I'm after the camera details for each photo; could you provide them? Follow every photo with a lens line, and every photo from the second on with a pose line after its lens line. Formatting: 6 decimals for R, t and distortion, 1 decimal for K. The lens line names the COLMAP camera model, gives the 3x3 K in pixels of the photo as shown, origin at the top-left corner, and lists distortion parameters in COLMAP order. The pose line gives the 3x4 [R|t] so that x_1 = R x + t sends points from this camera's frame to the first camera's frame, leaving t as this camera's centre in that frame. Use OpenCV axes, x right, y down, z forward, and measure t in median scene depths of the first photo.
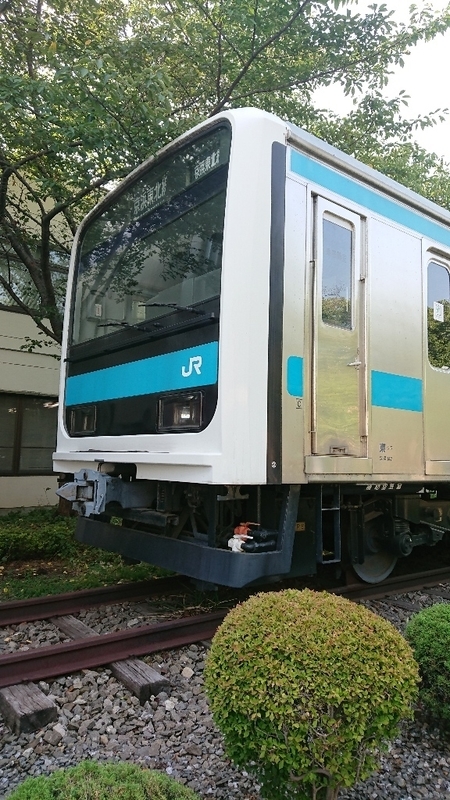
lens RADIAL K [[531.7, 0, 223.6], [0, 531.7, 397.4], [0, 0, 1]] dist [0.208240, -0.307115]
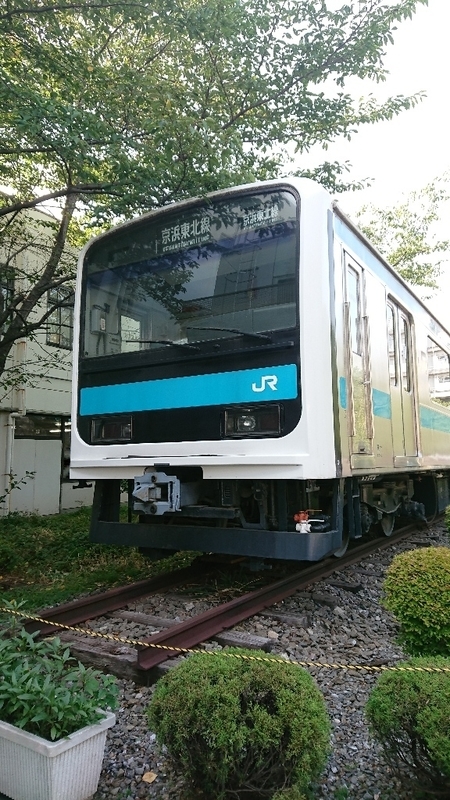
lens RADIAL K [[531.7, 0, 223.6], [0, 531.7, 397.4], [0, 0, 1]] dist [0.208240, -0.307115]
pose [[0.941142, 0.006916, 0.337940, -0.499596], [-0.003839, 0.999945, -0.009774, -0.013120], [-0.337989, 0.007901, 0.941117, -0.096972]]
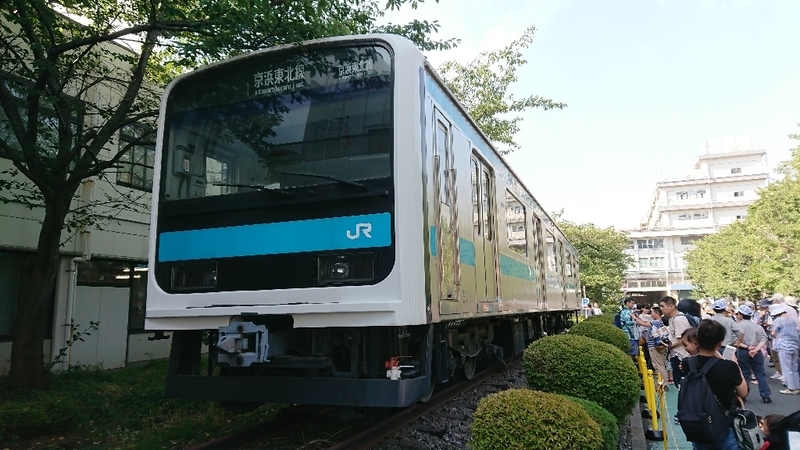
lens RADIAL K [[531.7, 0, 396.5], [0, 531.7, 222.7], [0, 0, 1]] dist [0.208240, -0.307115]
pose [[0.873604, 0.037055, 0.485225, -0.519963], [-0.015308, 0.998696, -0.048706, -0.016891], [-0.486397, 0.035122, 0.873032, -0.100261]]
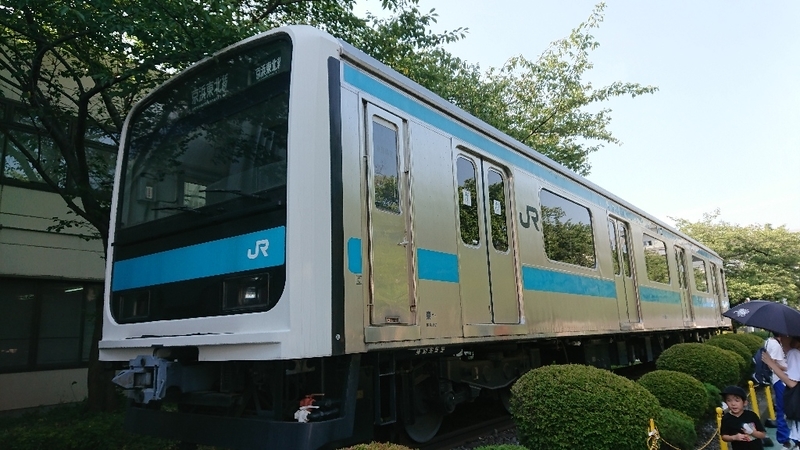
lens RADIAL K [[531.7, 0, 396.5], [0, 531.7, 222.7], [0, 0, 1]] dist [0.208240, -0.307115]
pose [[0.971489, -0.009953, 0.236878, -0.041241], [0.030793, 0.995953, -0.084441, -0.009693], [-0.235078, 0.089328, 0.967863, -0.106837]]
